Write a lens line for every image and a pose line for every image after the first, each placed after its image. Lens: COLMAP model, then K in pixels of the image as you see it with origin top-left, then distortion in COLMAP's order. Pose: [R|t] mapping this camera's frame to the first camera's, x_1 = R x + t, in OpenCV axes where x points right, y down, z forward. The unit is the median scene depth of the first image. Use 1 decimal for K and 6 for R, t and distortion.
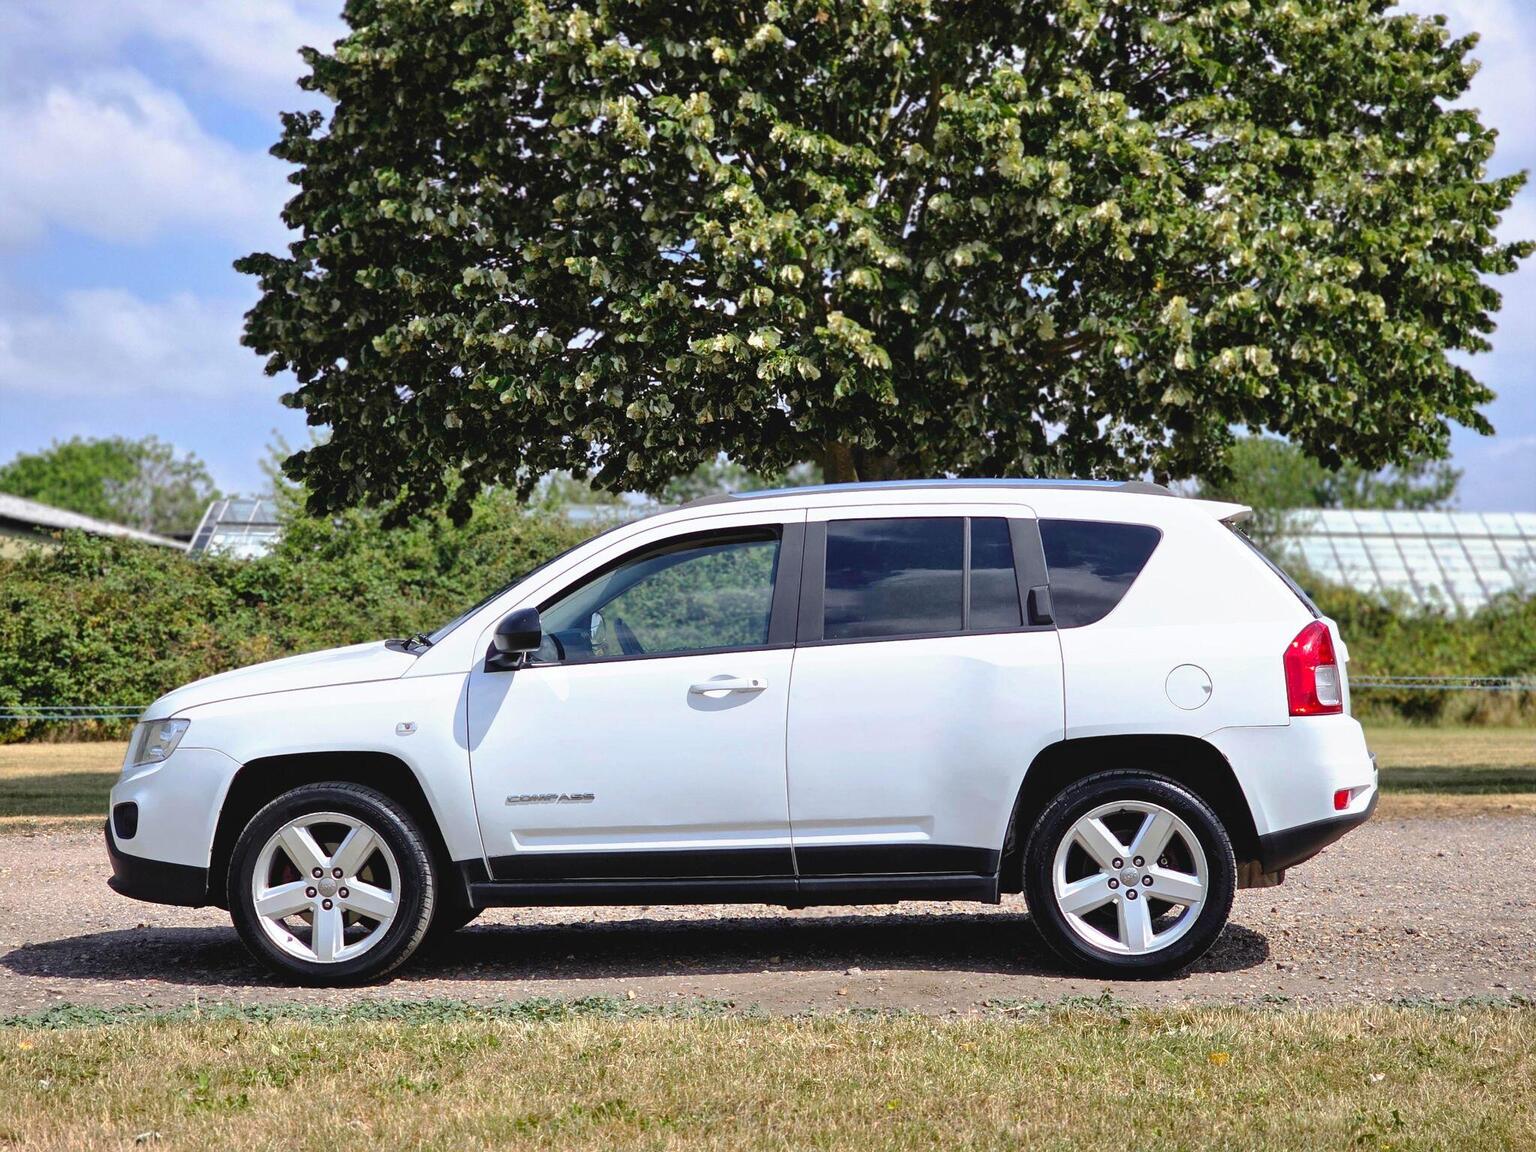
lens RADIAL K [[2959.2, 0, 768.0], [0, 2959.2, 576.0], [0, 0, 1]] dist [-0.040512, 0.668016]
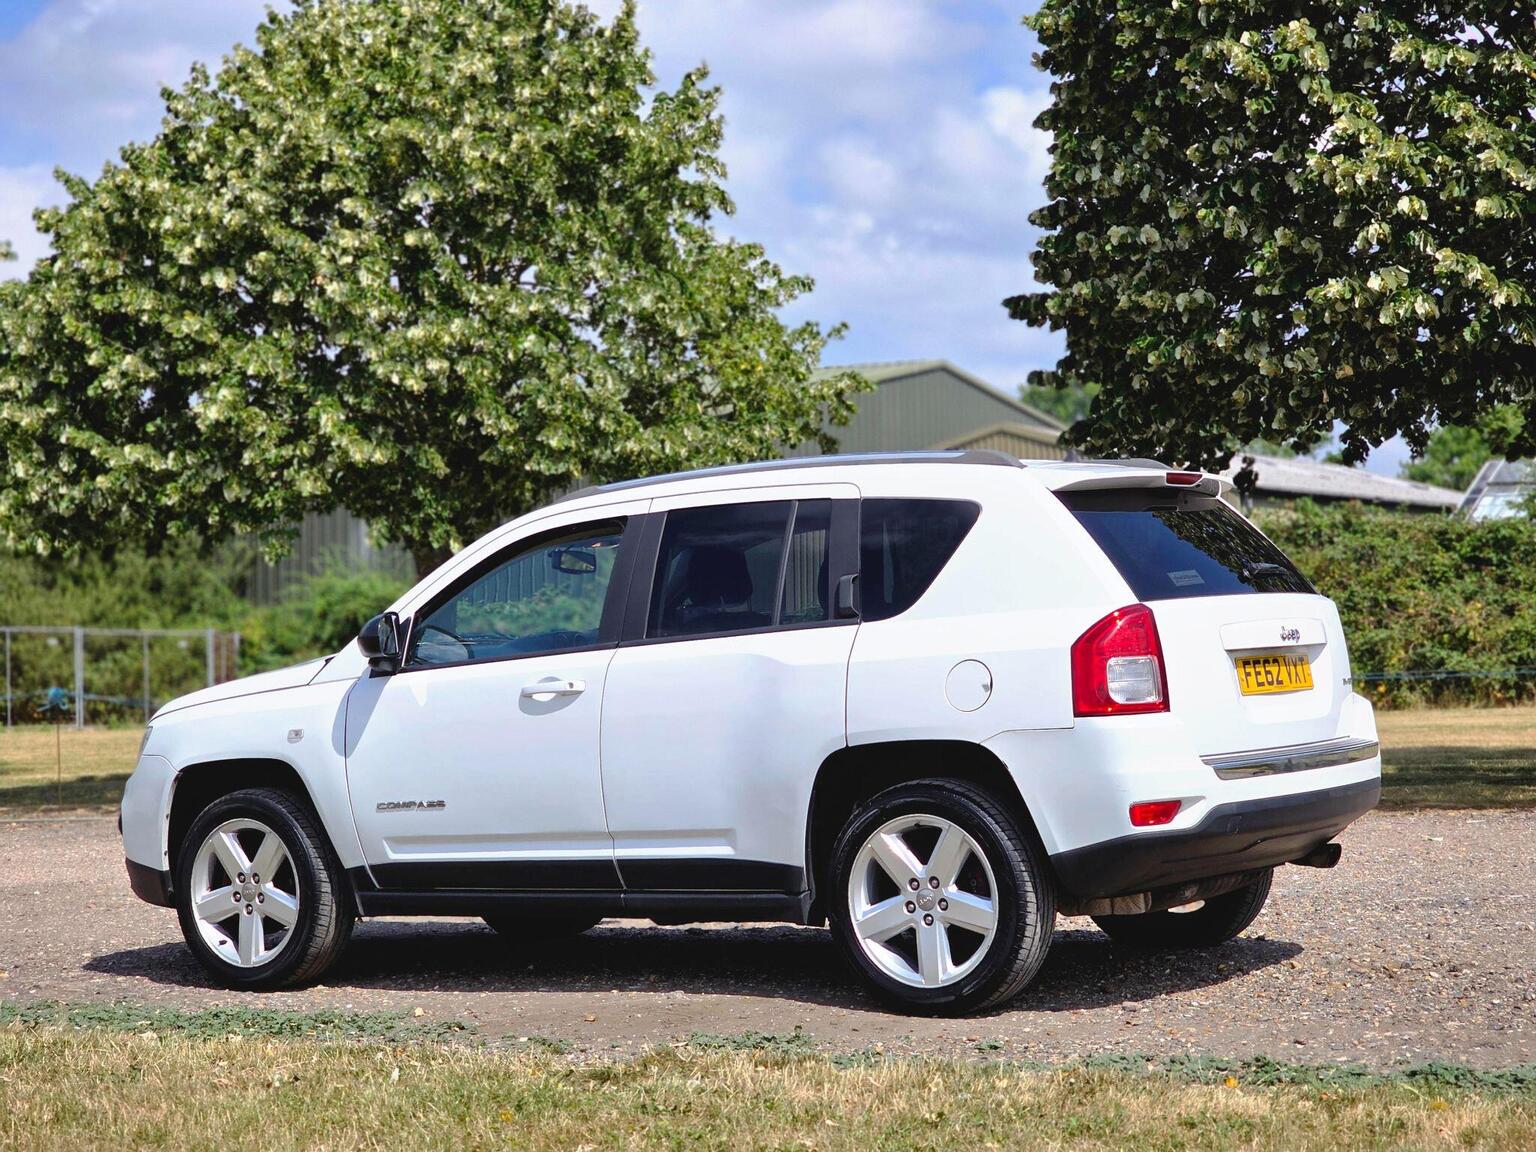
lens RADIAL K [[2977.8, 0, 768.0], [0, 2977.8, 576.0], [0, 0, 1]] dist [0.042047, -0.044609]
pose [[0.870688, -0.030684, -0.490878, 0.512778], [0.037139, 0.999304, 0.003410, 0.000106], [0.490432, -0.021200, 0.871222, 0.198912]]
